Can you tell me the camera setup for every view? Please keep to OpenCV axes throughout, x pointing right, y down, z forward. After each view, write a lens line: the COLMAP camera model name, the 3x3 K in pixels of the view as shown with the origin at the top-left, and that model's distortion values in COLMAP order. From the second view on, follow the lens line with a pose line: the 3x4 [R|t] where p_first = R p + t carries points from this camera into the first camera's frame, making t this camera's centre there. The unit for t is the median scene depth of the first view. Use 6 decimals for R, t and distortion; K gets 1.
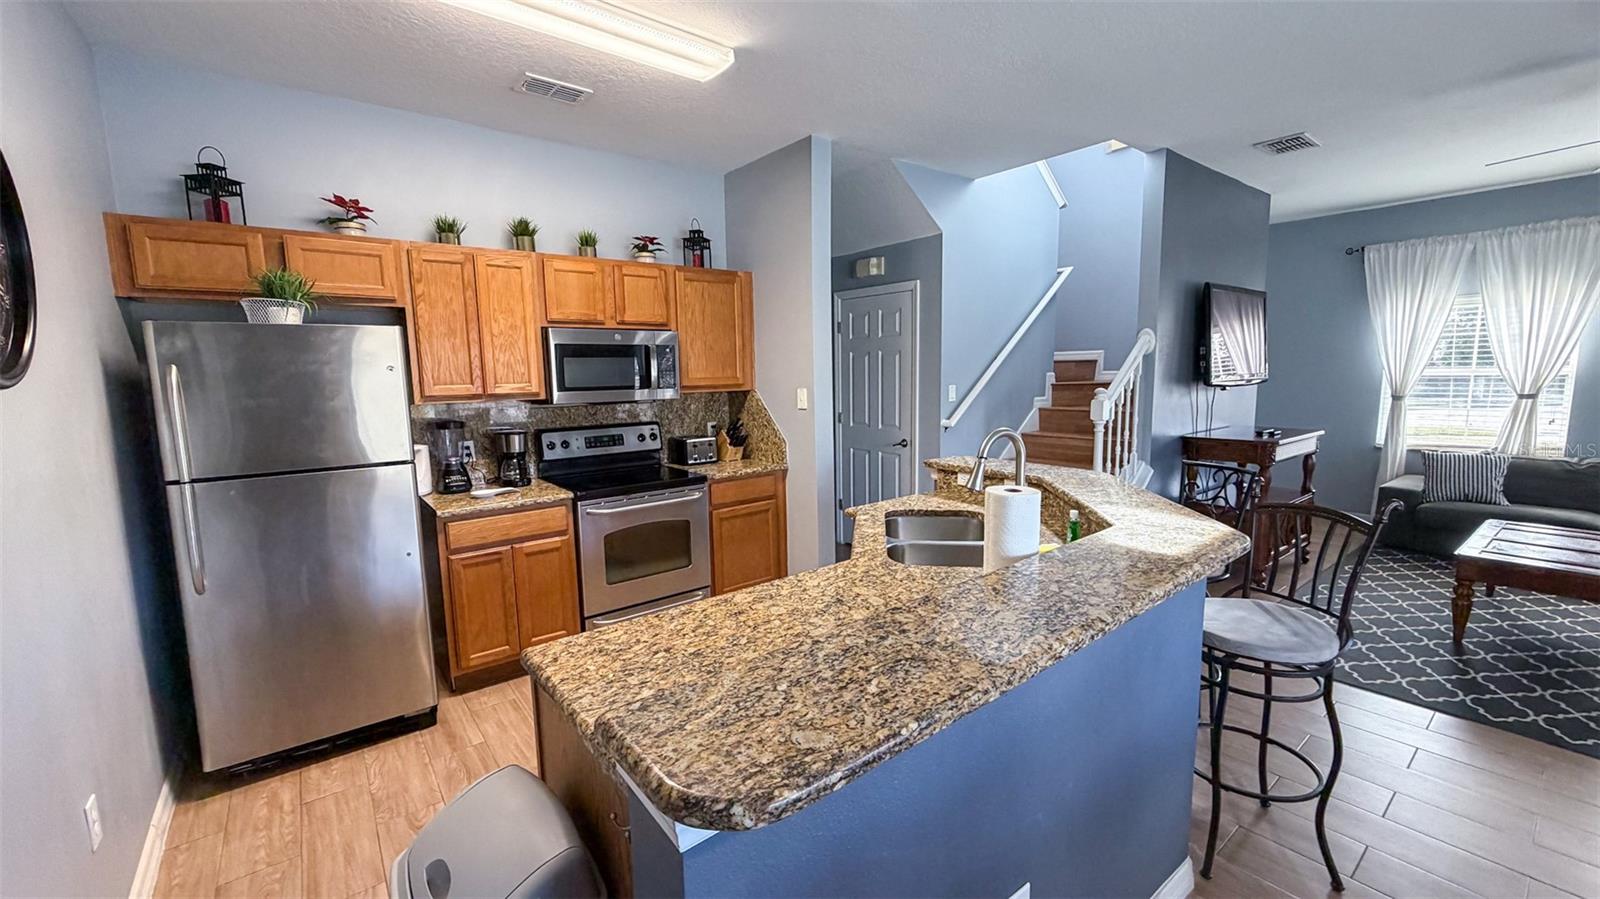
lens RADIAL K [[635.2, 0, 795.3], [0, 635.2, 449.7], [0, 0, 1]] dist [-0.001282, -0.000260]
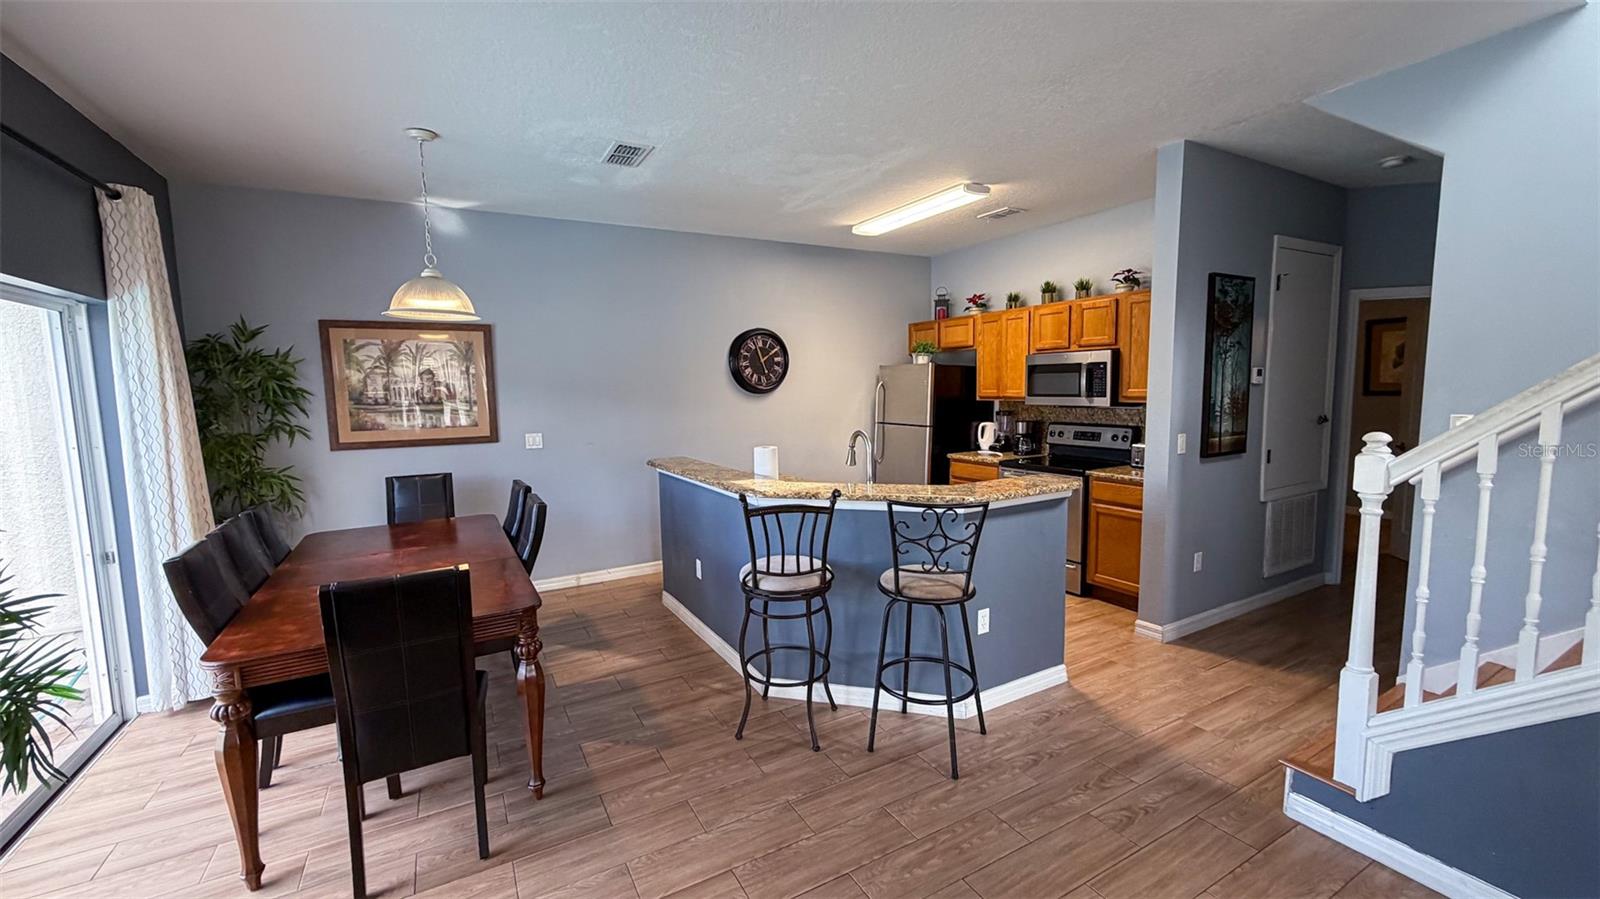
lens RADIAL K [[635.2, 0, 795.3], [0, 635.2, 449.7], [0, 0, 1]] dist [-0.001282, -0.000260]
pose [[-0.163252, 0.122359, -0.978967, 1.100249], [-0.101441, 0.984938, 0.140021, -0.109658], [0.981355, 0.122166, -0.148381, 0.624574]]
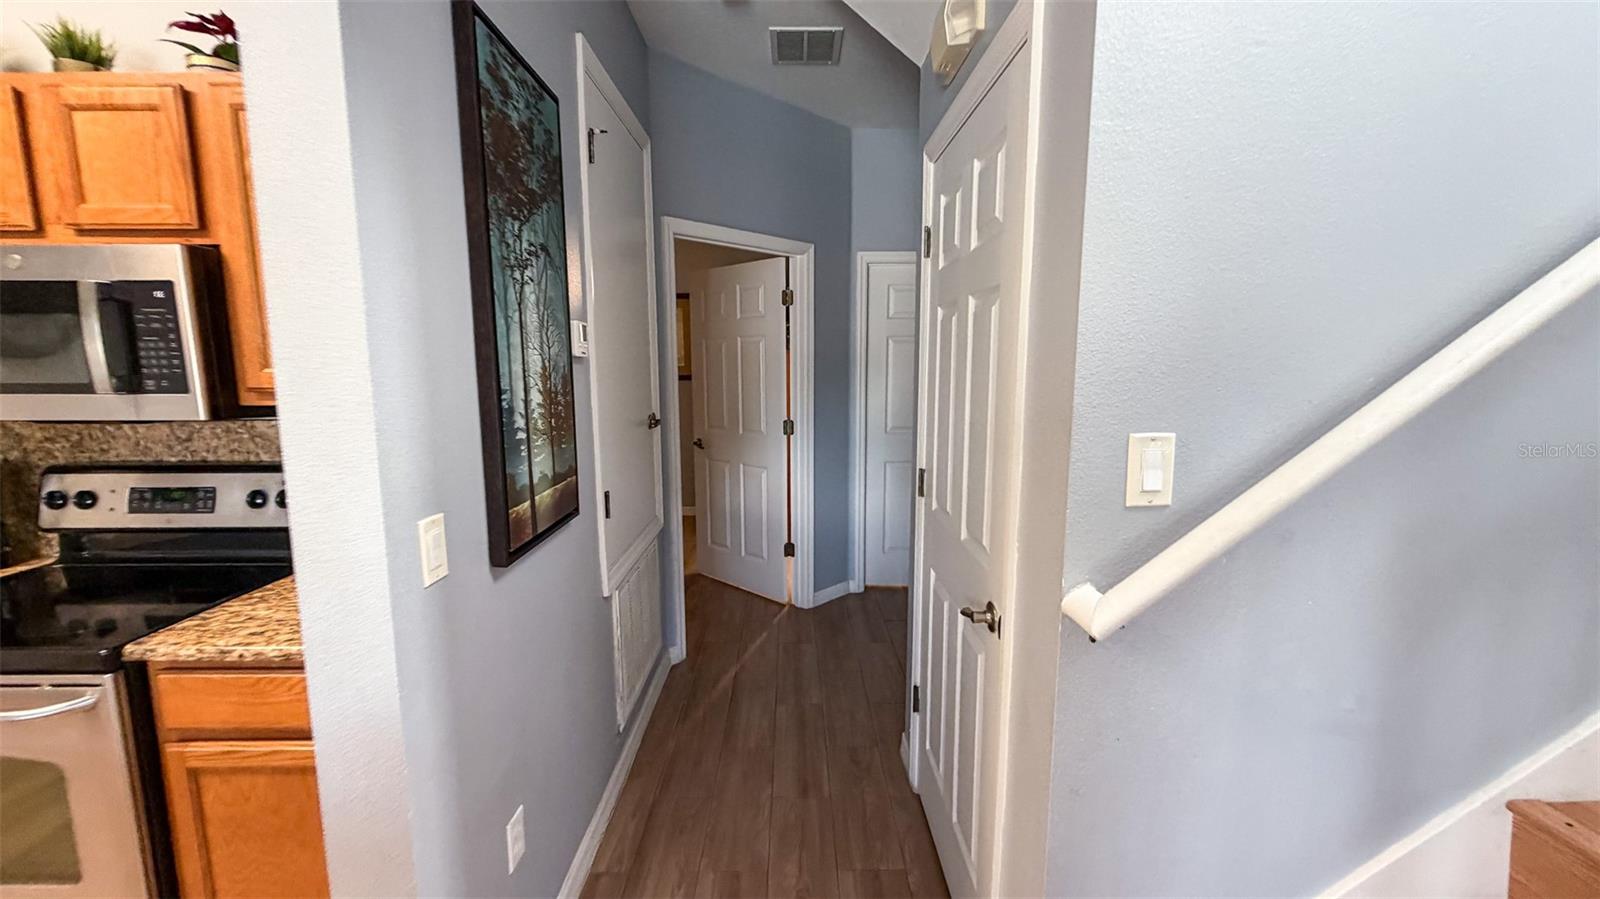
lens RADIAL K [[635.2, 0, 795.3], [0, 635.2, 449.7], [0, 0, 1]] dist [-0.001282, -0.000260]
pose [[0.784765, 0.101398, -0.611443, 0.349085], [-0.090254, 0.994707, 0.049119, -0.116960], [0.613187, 0.016639, 0.789762, 0.933275]]
